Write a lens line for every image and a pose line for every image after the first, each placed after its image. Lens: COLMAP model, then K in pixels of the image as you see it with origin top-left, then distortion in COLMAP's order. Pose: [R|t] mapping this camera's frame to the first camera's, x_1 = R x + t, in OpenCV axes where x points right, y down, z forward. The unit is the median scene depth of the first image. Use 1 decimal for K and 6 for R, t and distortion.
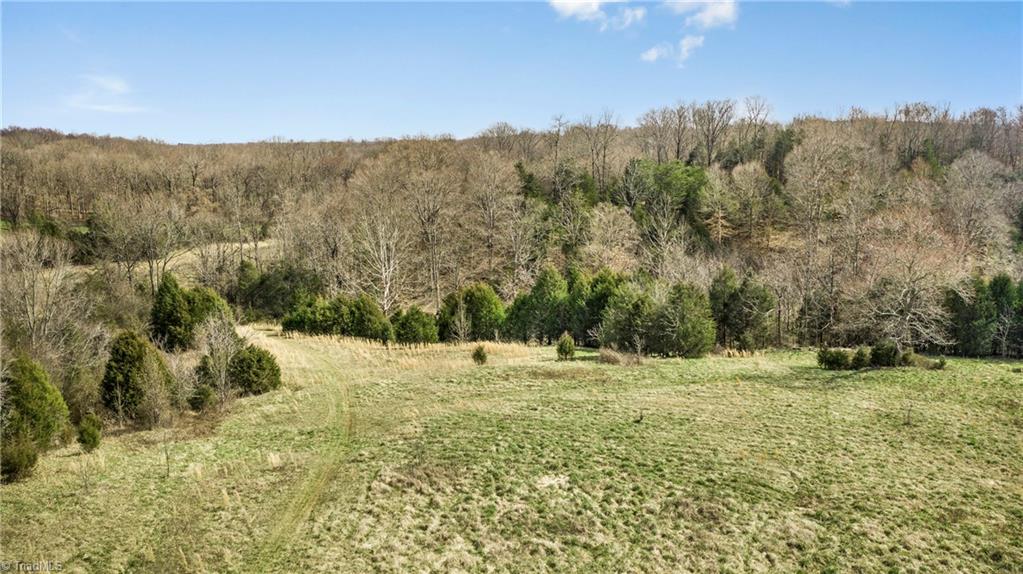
lens RADIAL K [[873.3, 0, 511.5], [0, 873.3, 287.0], [0, 0, 1]] dist [-0.020481, -0.015855]
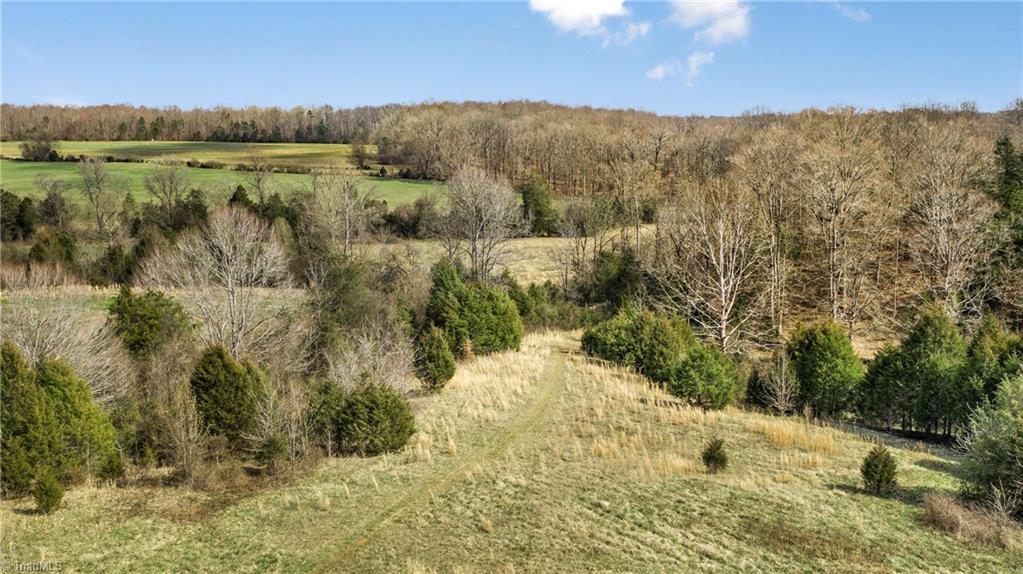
lens RADIAL K [[873.3, 0, 511.5], [0, 873.3, 287.0], [0, 0, 1]] dist [-0.020481, -0.015855]
pose [[0.816841, 0.109089, -0.566454, 0.138398], [-0.091988, 0.994024, 0.058782, -0.047819], [0.569481, 0.004092, 0.821994, 0.319072]]
